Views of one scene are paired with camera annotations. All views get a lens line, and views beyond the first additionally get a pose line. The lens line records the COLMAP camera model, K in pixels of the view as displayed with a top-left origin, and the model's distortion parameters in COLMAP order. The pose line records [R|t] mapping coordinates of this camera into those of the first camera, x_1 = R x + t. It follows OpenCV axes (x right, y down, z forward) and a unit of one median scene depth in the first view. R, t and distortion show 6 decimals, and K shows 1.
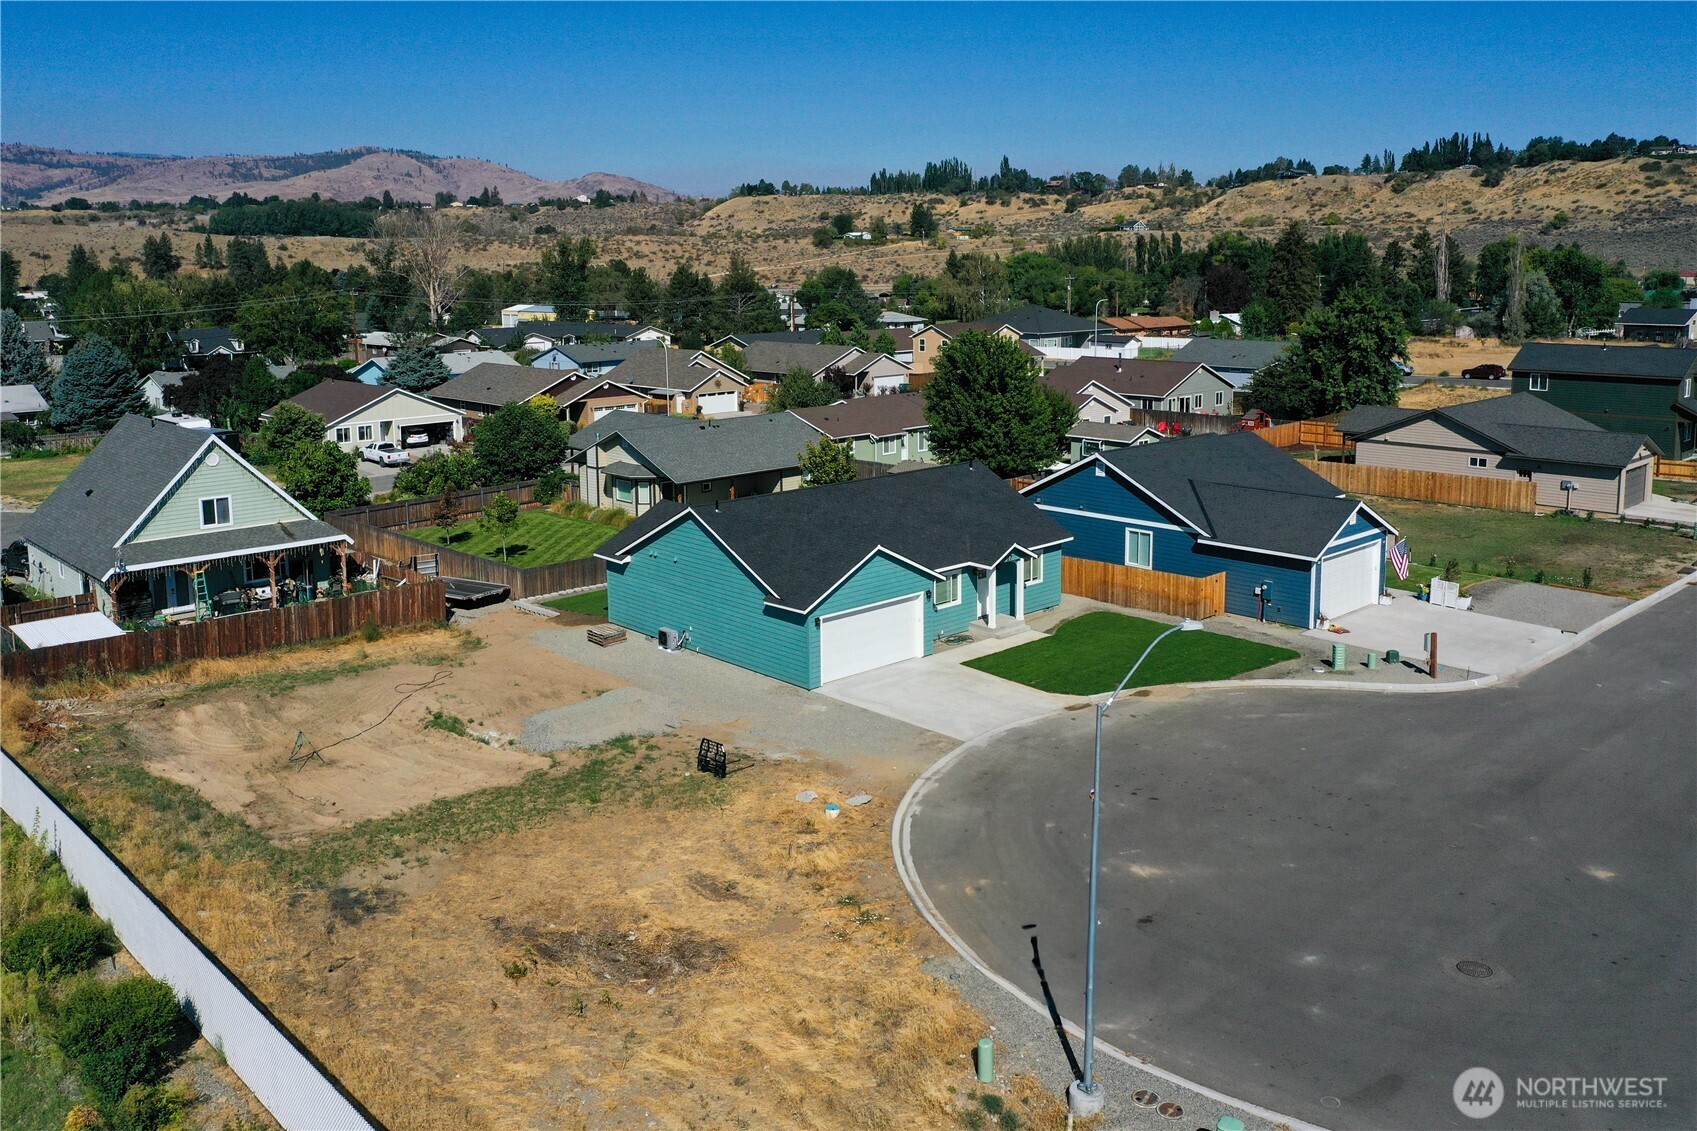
lens RADIAL K [[1363.5, 0, 848.5], [0, 1363.5, 565.5], [0, 0, 1]] dist [-0.012940, -0.003307]
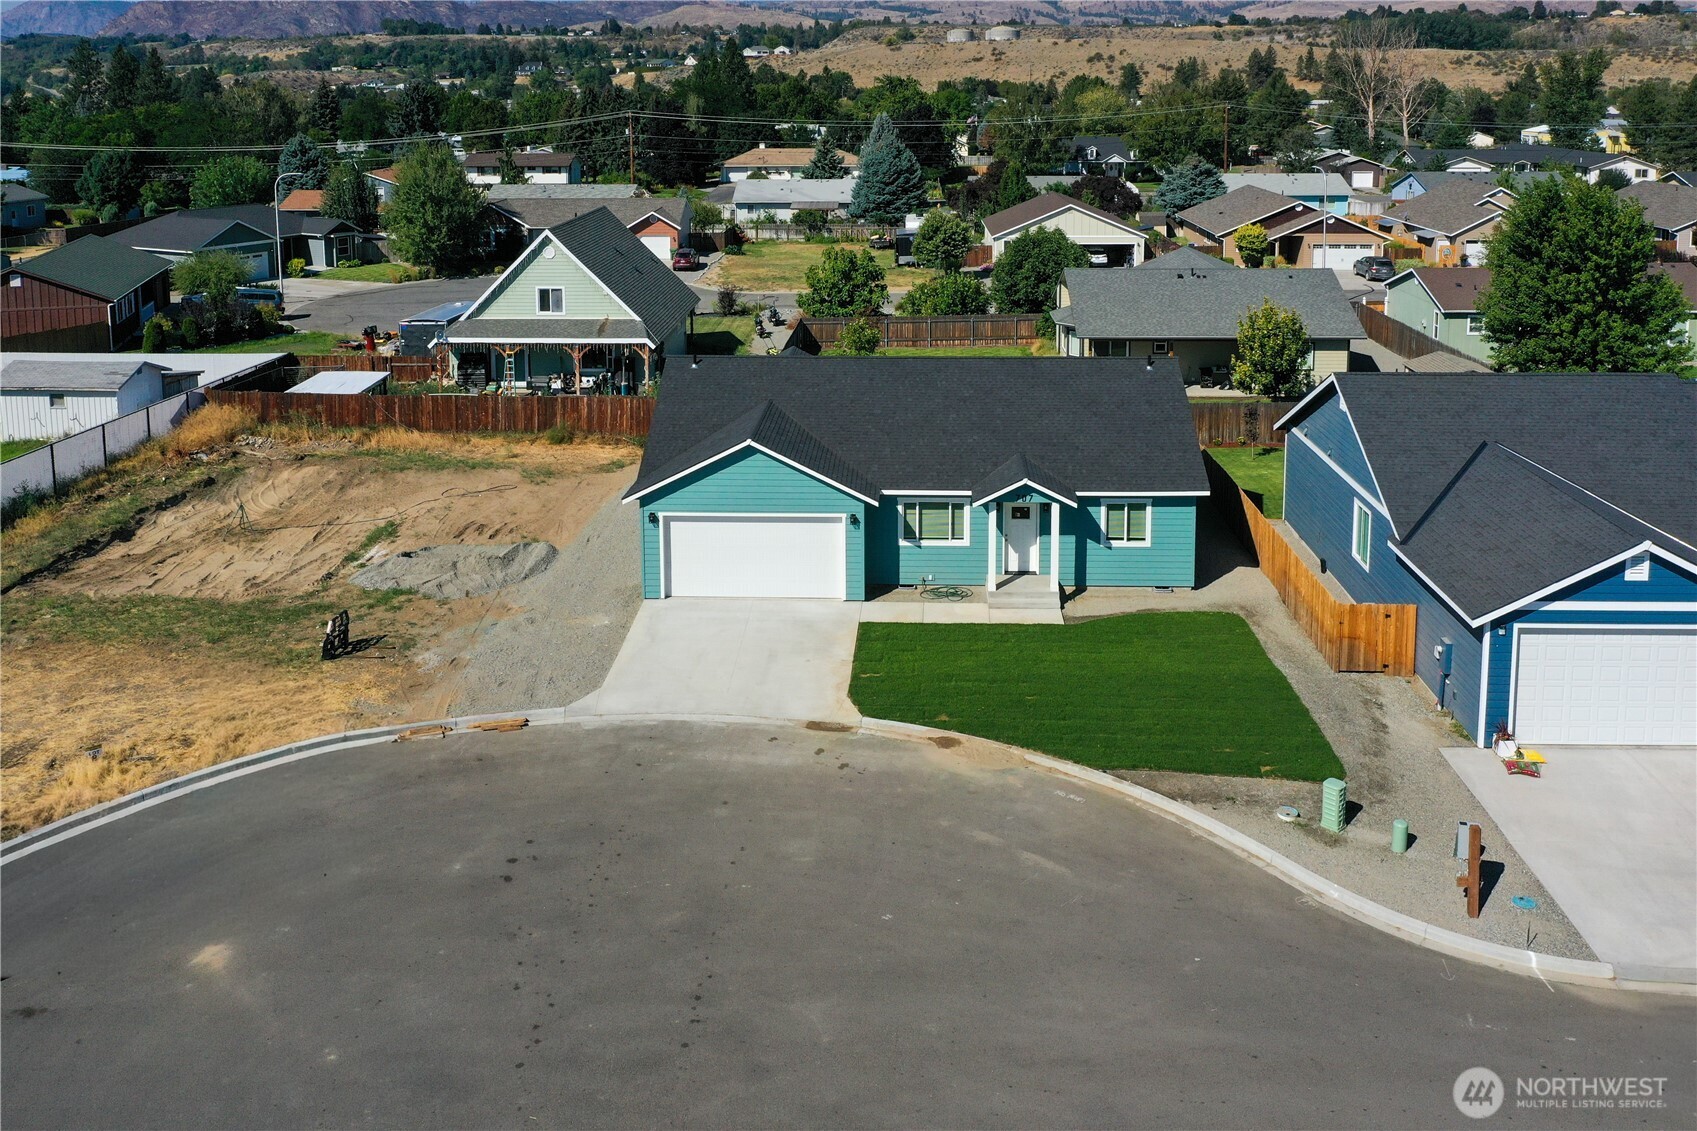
lens RADIAL K [[1400.6, 0, 865.2], [0, 1400.6, 326.6], [0, 0, 1]] dist [-0.008597, -0.000828]
pose [[0.703123, 0.130168, -0.699052, 0.490721], [-0.159259, 0.986955, 0.023592, -0.085243], [0.693004, 0.094742, 0.714681, 0.381827]]
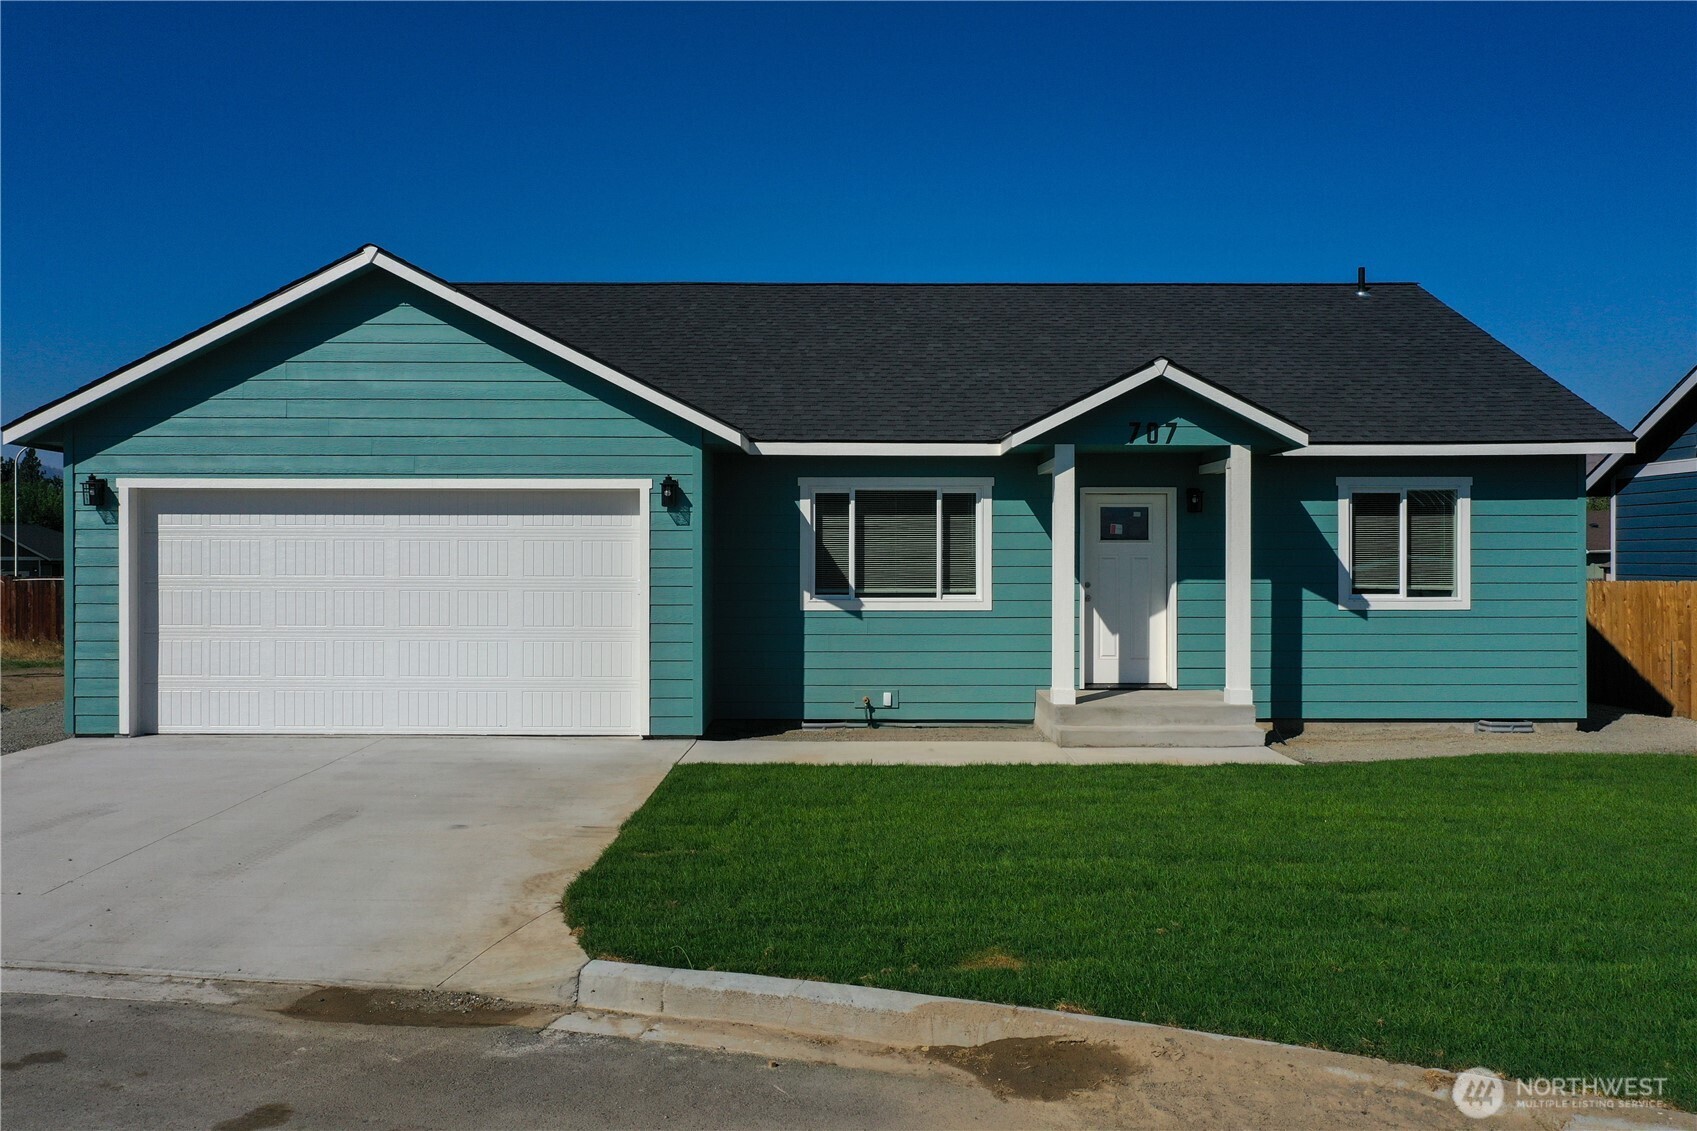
lens RADIAL K [[1363.5, 0, 848.5], [0, 1363.5, 565.5], [0, 0, 1]] dist [-0.012940, -0.003307]
pose [[0.732289, 0.015581, -0.680816, 0.220171], [-0.158118, 0.976307, -0.147728, 0.057300], [0.662384, 0.215828, 0.717402, 0.709253]]
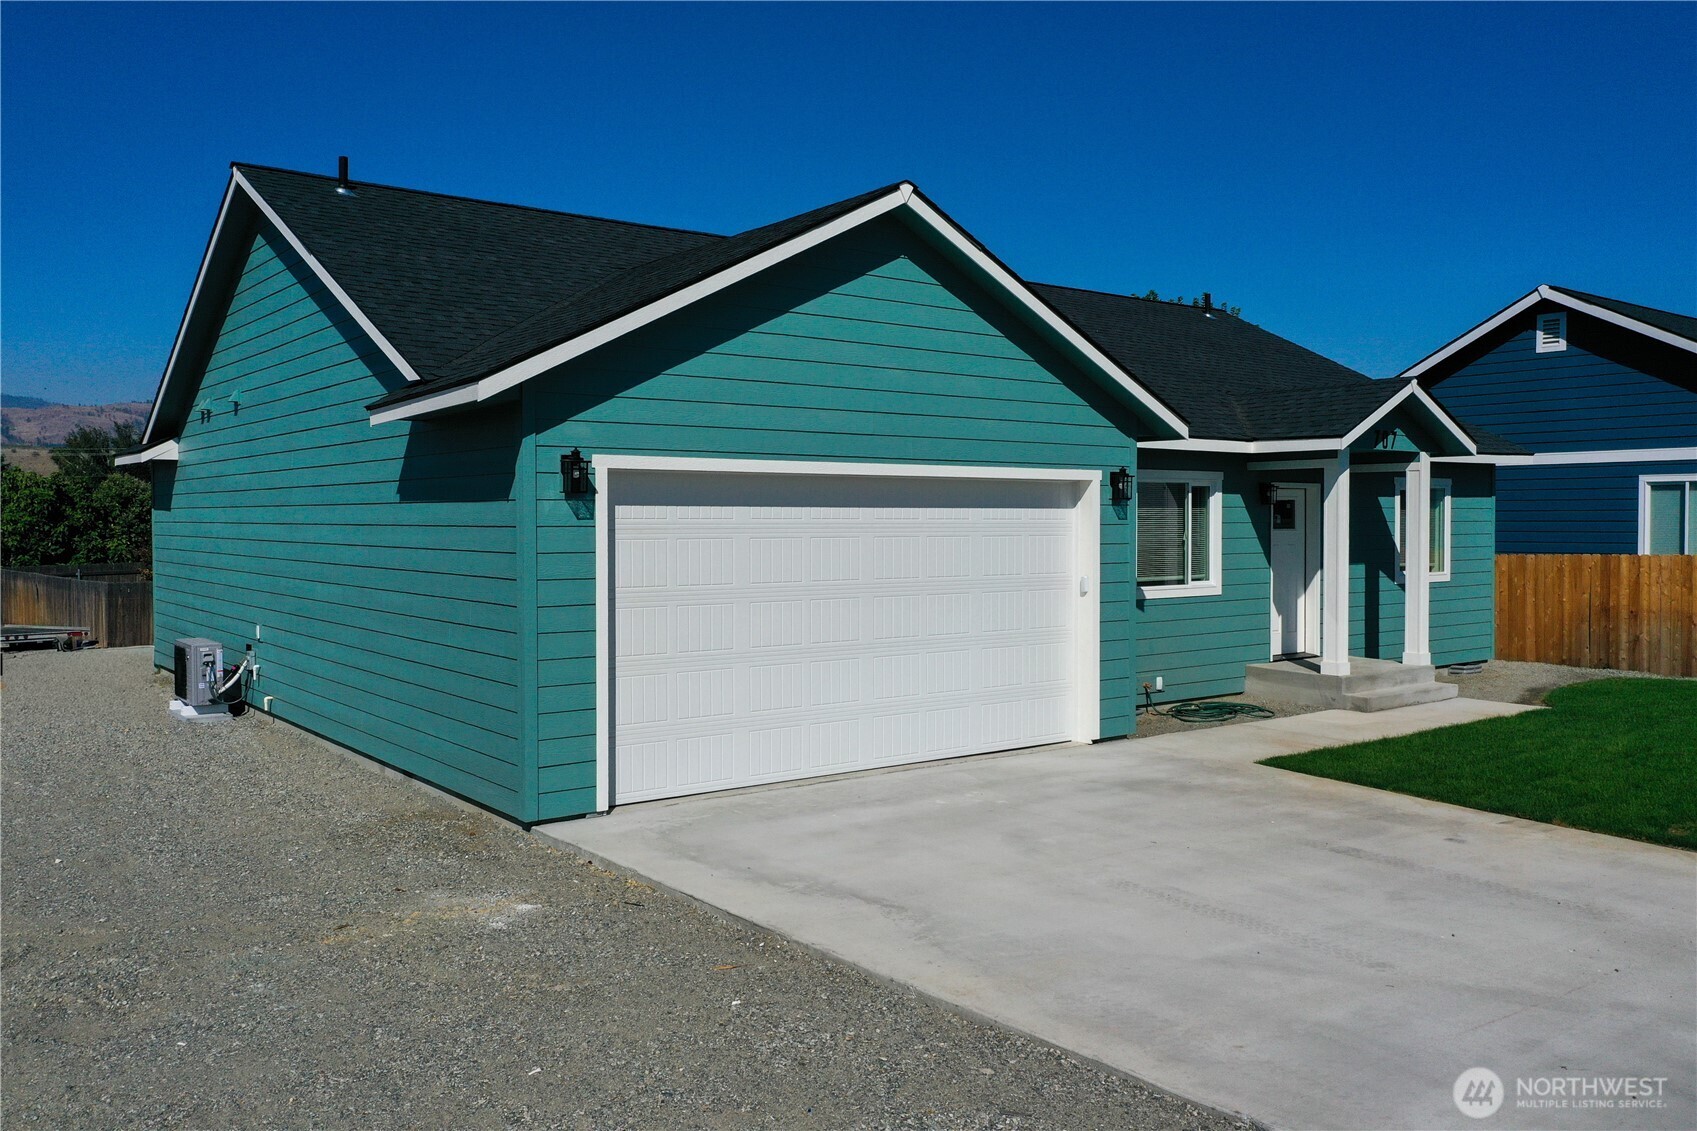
lens RADIAL K [[1363.5, 0, 848.5], [0, 1363.5, 565.5], [0, 0, 1]] dist [-0.012940, -0.003307]
pose [[0.995029, 0.010817, -0.098993, 0.028806], [-0.029243, 0.981994, -0.186634, 0.070880], [0.095192, 0.188601, 0.977429, 0.636916]]
